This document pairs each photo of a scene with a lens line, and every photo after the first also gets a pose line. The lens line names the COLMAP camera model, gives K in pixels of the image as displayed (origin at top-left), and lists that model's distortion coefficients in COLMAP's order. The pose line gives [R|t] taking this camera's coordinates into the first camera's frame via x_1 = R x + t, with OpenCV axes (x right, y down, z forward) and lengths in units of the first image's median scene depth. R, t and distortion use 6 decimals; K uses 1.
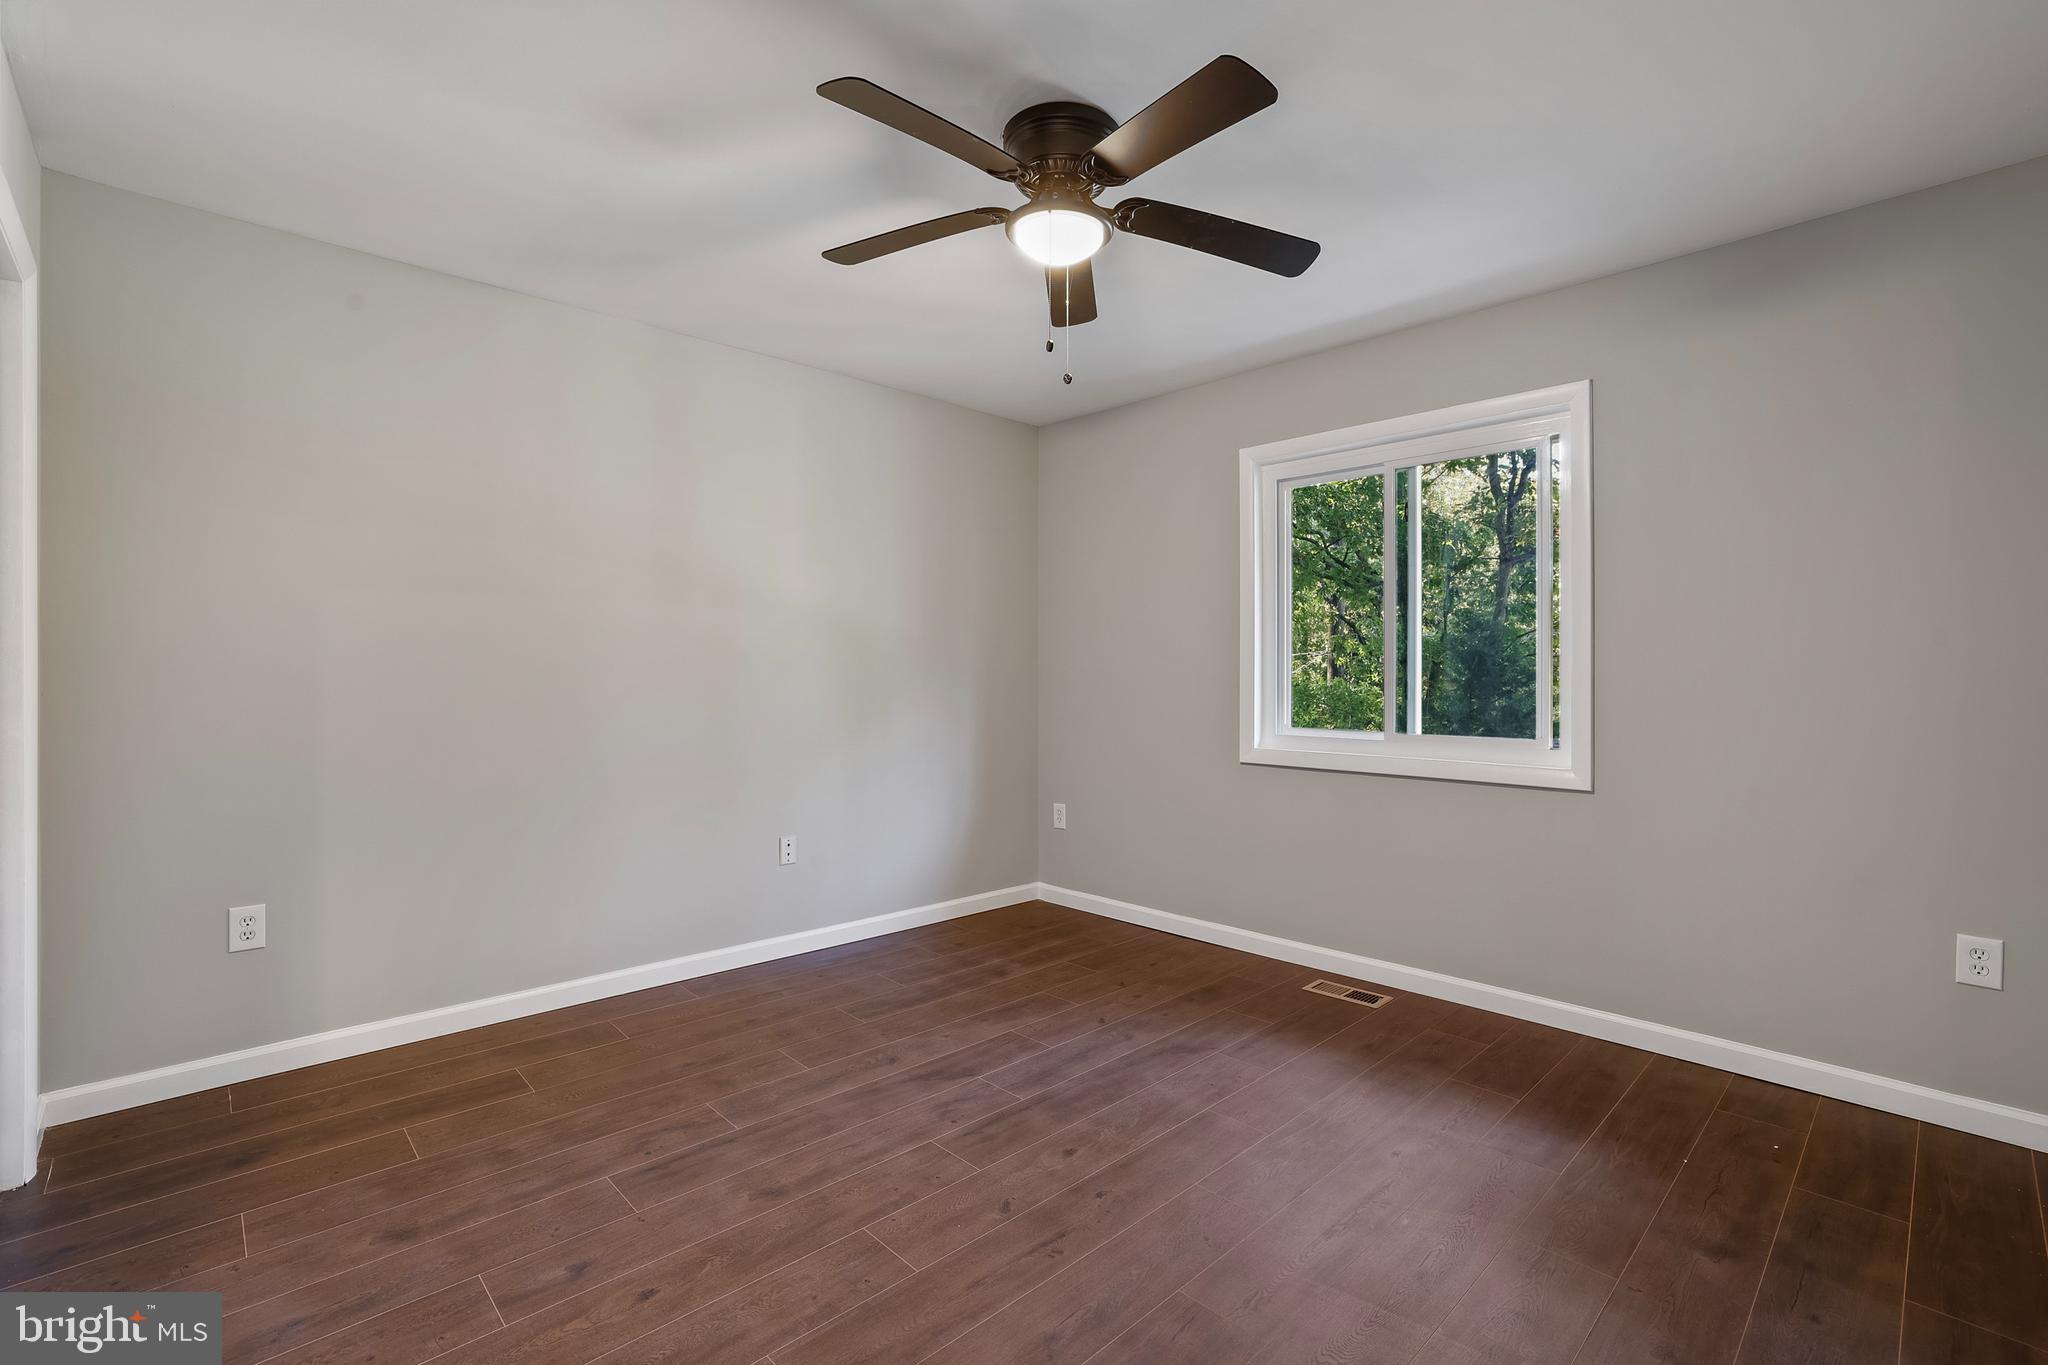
lens RADIAL K [[906.5, 0, 1021.5], [0, 906.5, 672.6], [0, 0, 1]] dist [-0.035447, 0.000110]
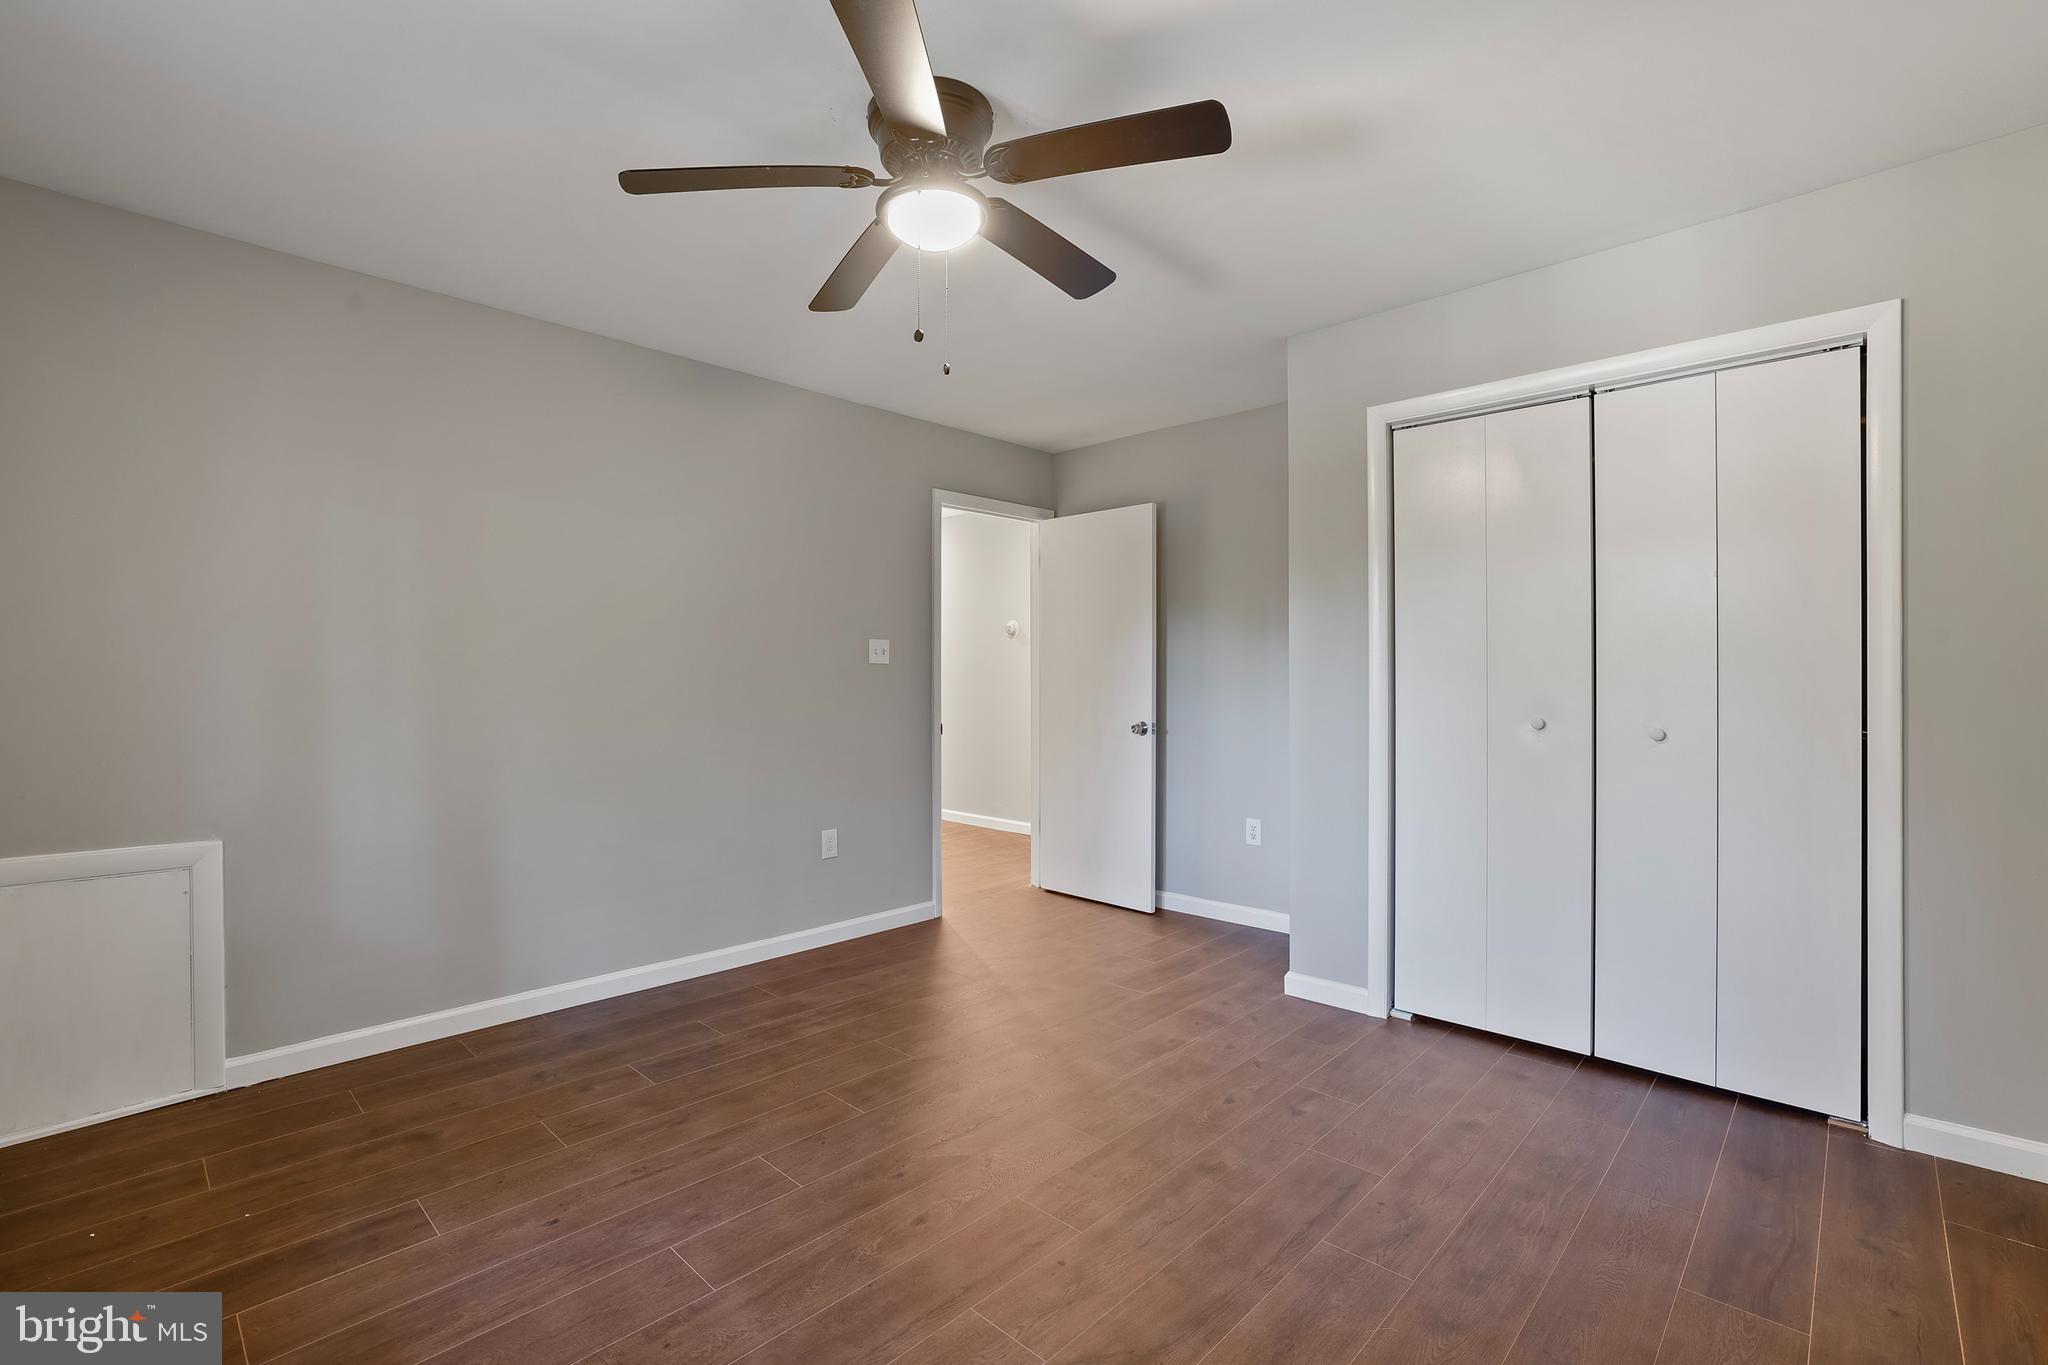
lens RADIAL K [[906.5, 0, 1021.5], [0, 906.5, 672.6], [0, 0, 1]] dist [-0.035447, 0.000110]
pose [[-0.998927, -0.001226, -0.046295, -0.005179], [-0.000950, 0.999982, -0.005972, -0.002131], [0.046301, -0.005922, -0.998910, 1.914373]]
